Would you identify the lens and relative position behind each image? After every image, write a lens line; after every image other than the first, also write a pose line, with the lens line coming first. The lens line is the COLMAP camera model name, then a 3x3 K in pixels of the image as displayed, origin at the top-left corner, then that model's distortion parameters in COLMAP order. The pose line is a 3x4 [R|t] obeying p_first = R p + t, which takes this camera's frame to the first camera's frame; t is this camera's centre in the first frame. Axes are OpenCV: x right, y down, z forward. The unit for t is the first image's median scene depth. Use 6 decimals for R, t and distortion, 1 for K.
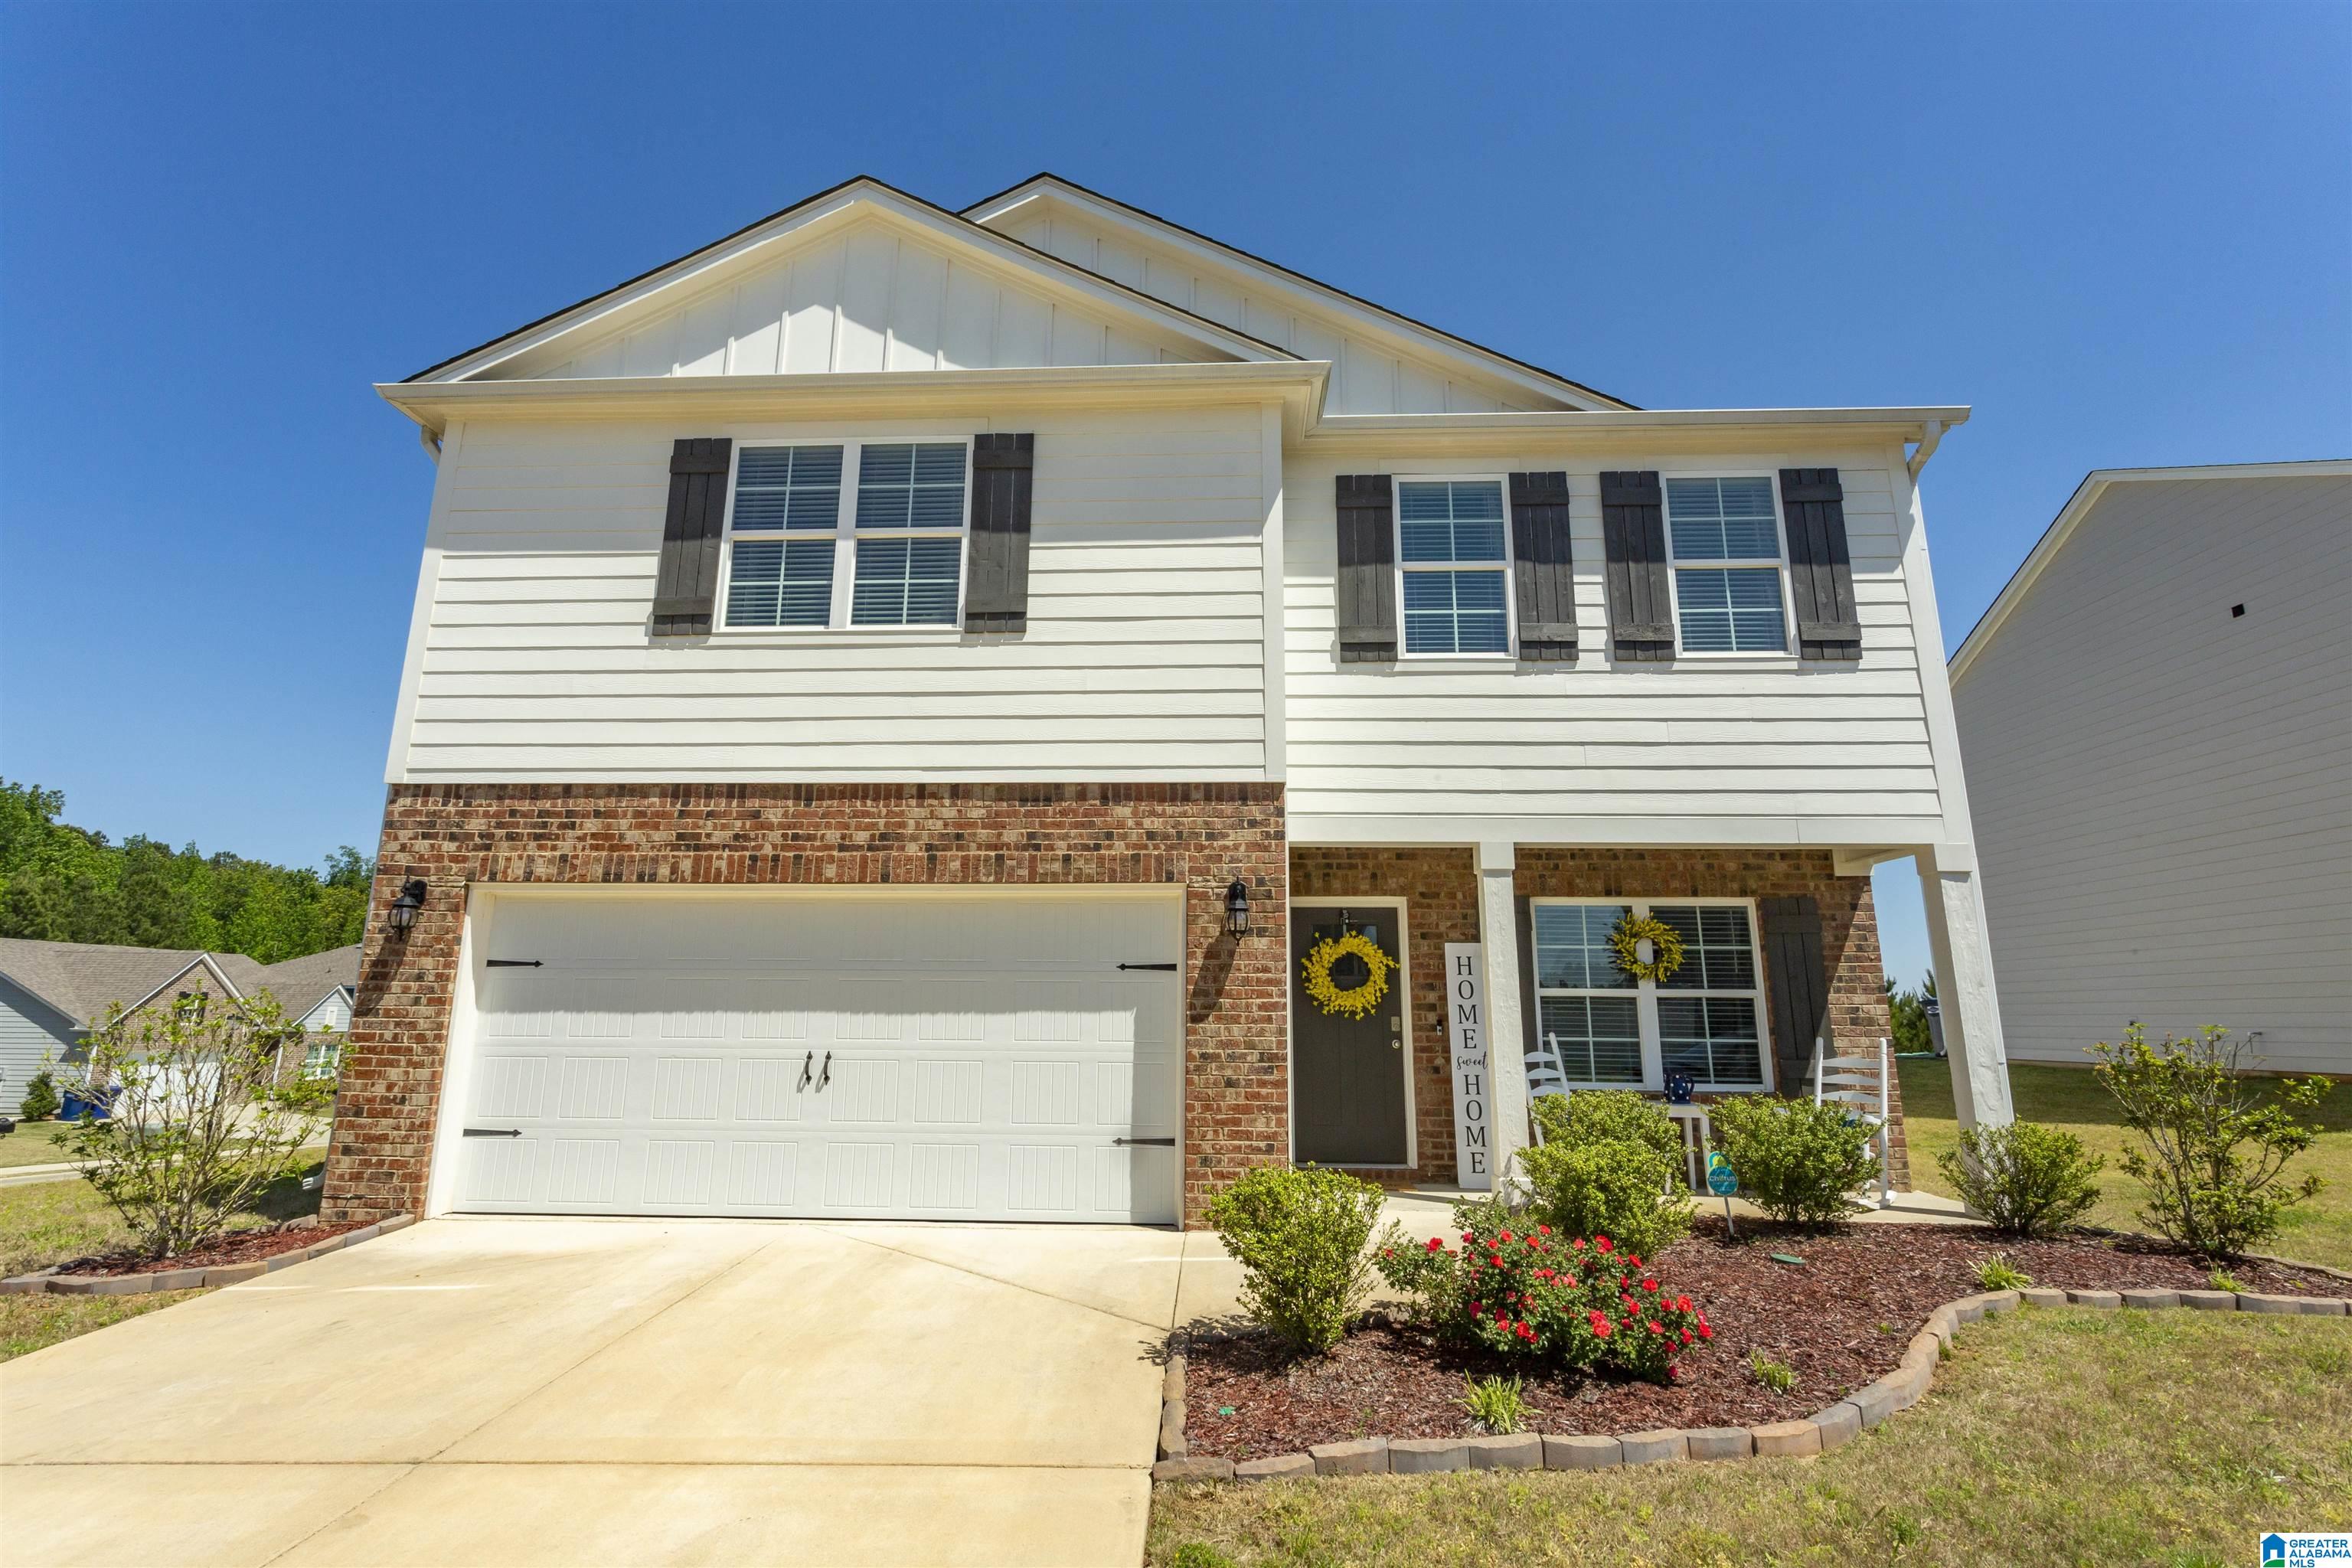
lens RADIAL K [[1136.7, 0, 1172.0], [0, 1136.7, 766.4], [0, 0, 1]] dist [0.000655, 0.001036]
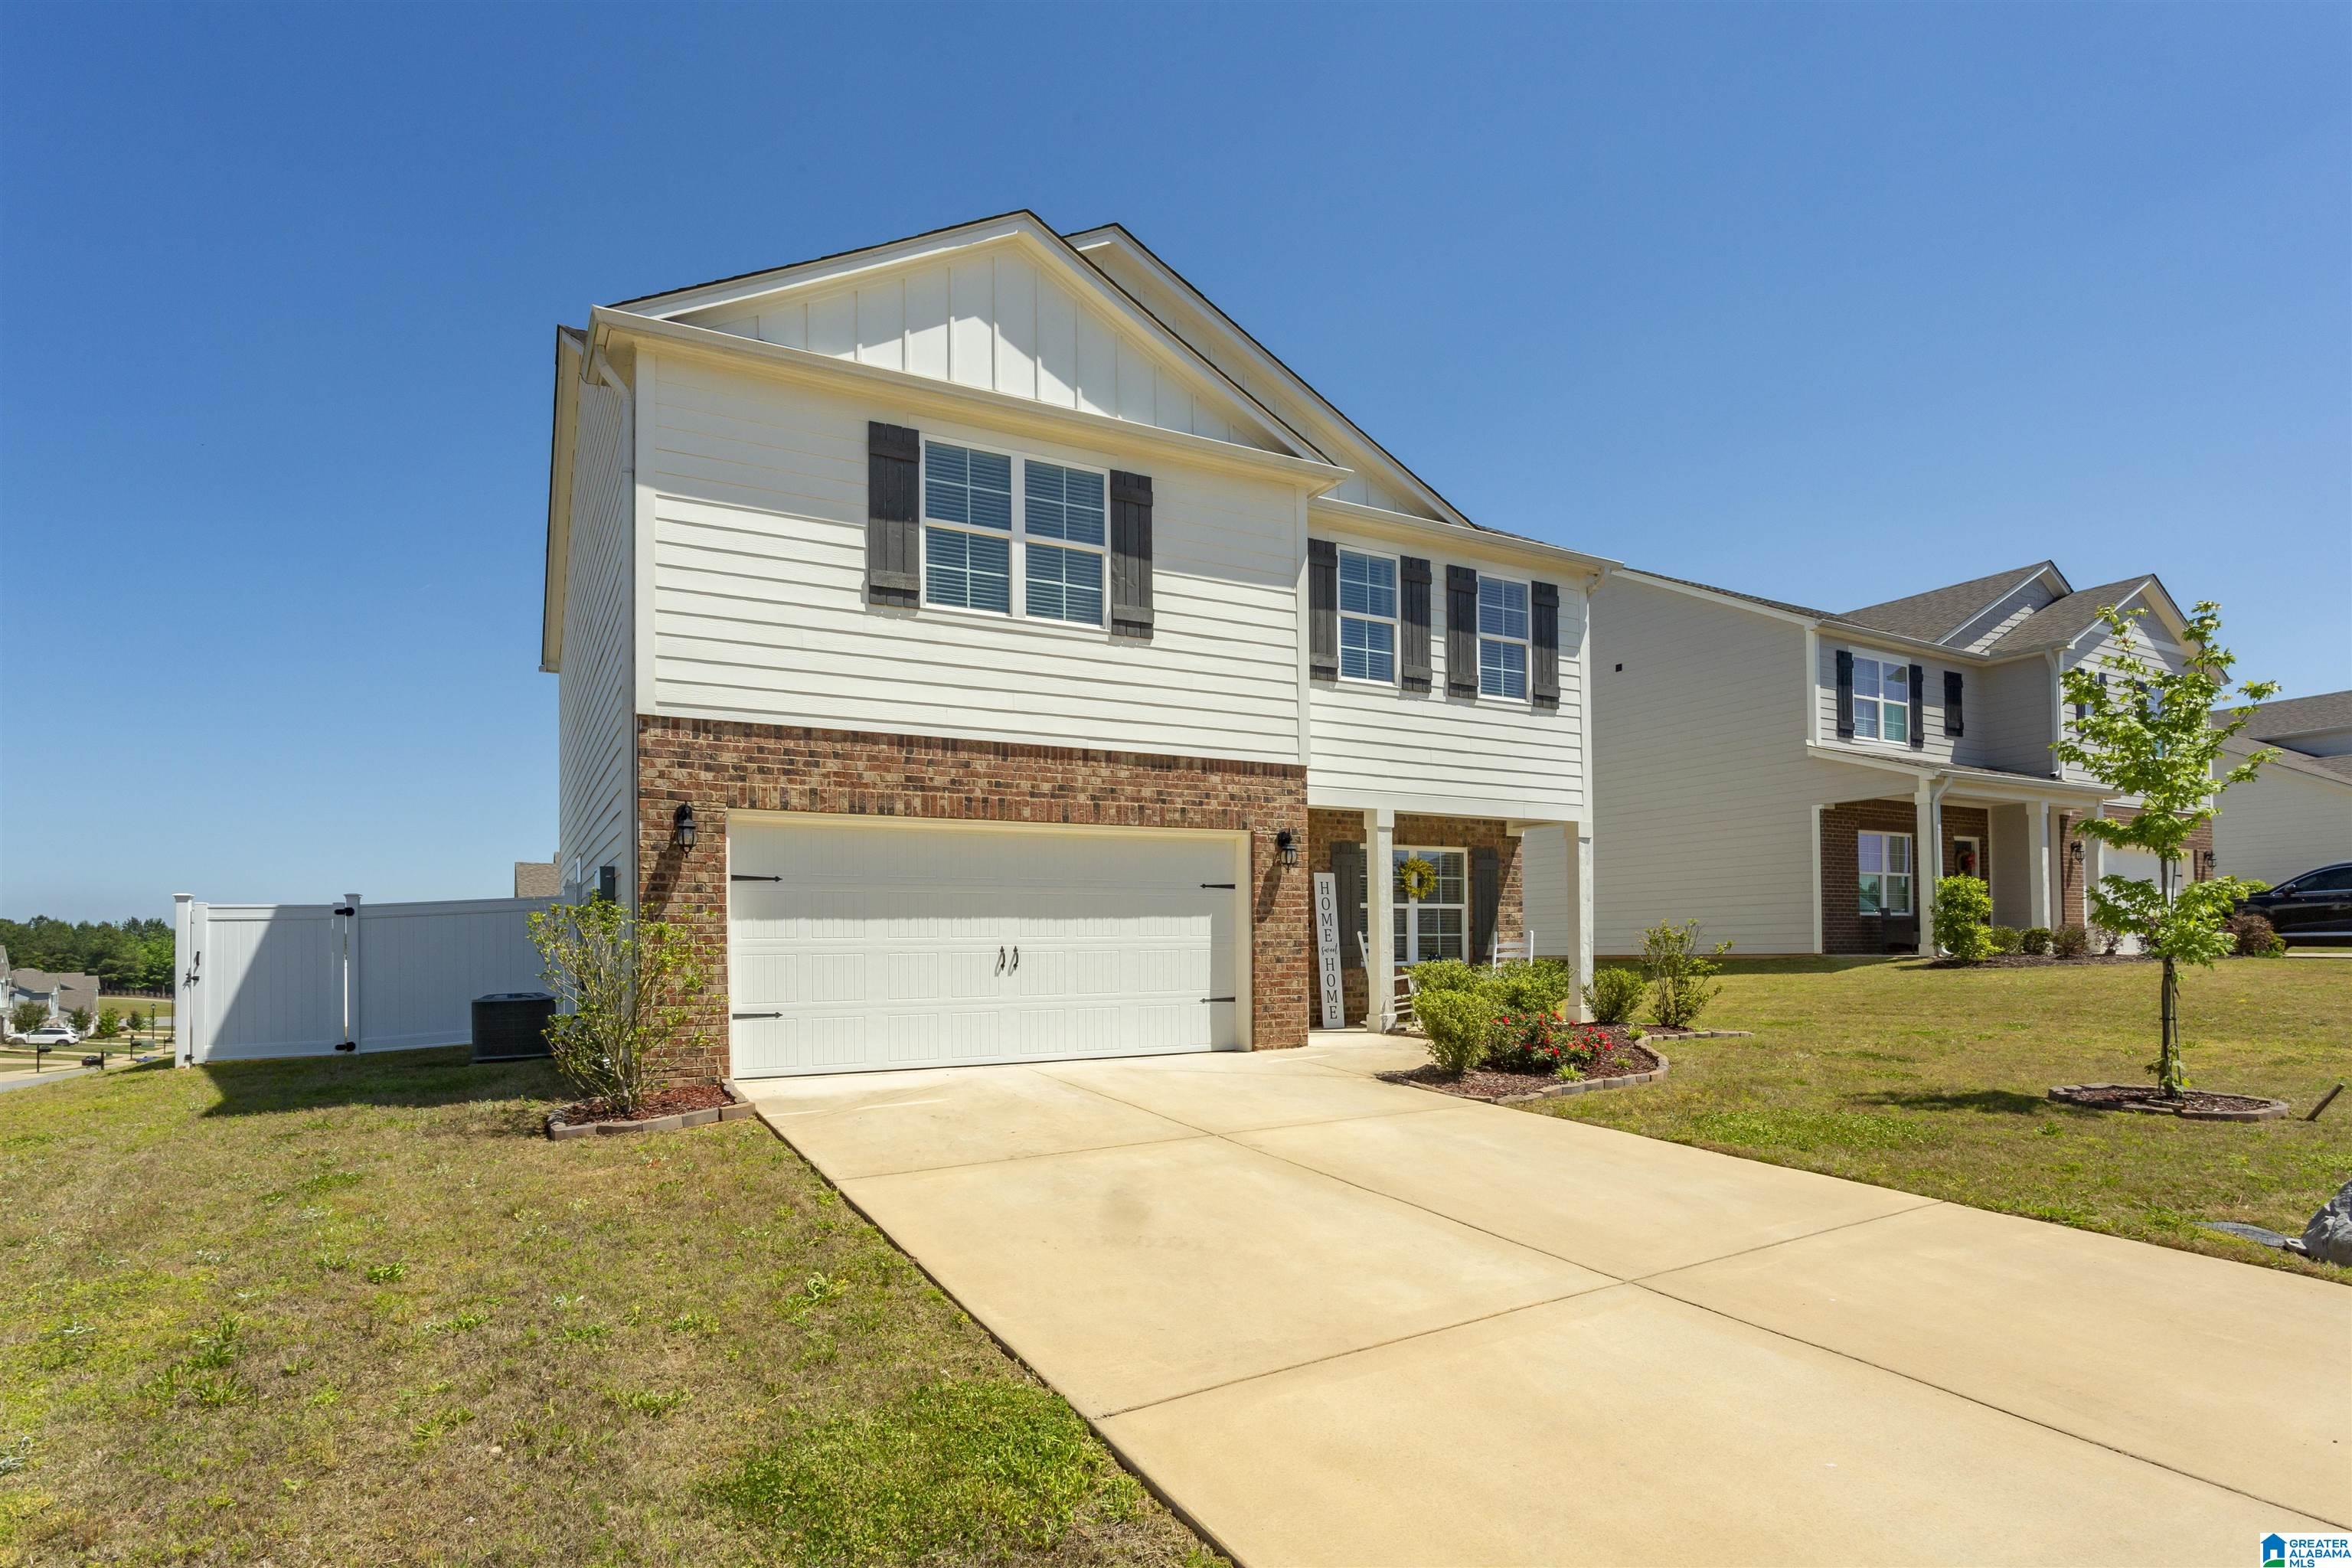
lens RADIAL K [[1178.9, 0, 1142.9], [0, 1178.9, 935.6], [0, 0, 1]] dist [-0.014524, 0.000085]
pose [[0.863700, -0.010771, 0.503890, -0.820492], [-0.096838, 0.977597, 0.186885, -0.034053], [-0.494615, -0.210208, 0.843308, -0.231595]]
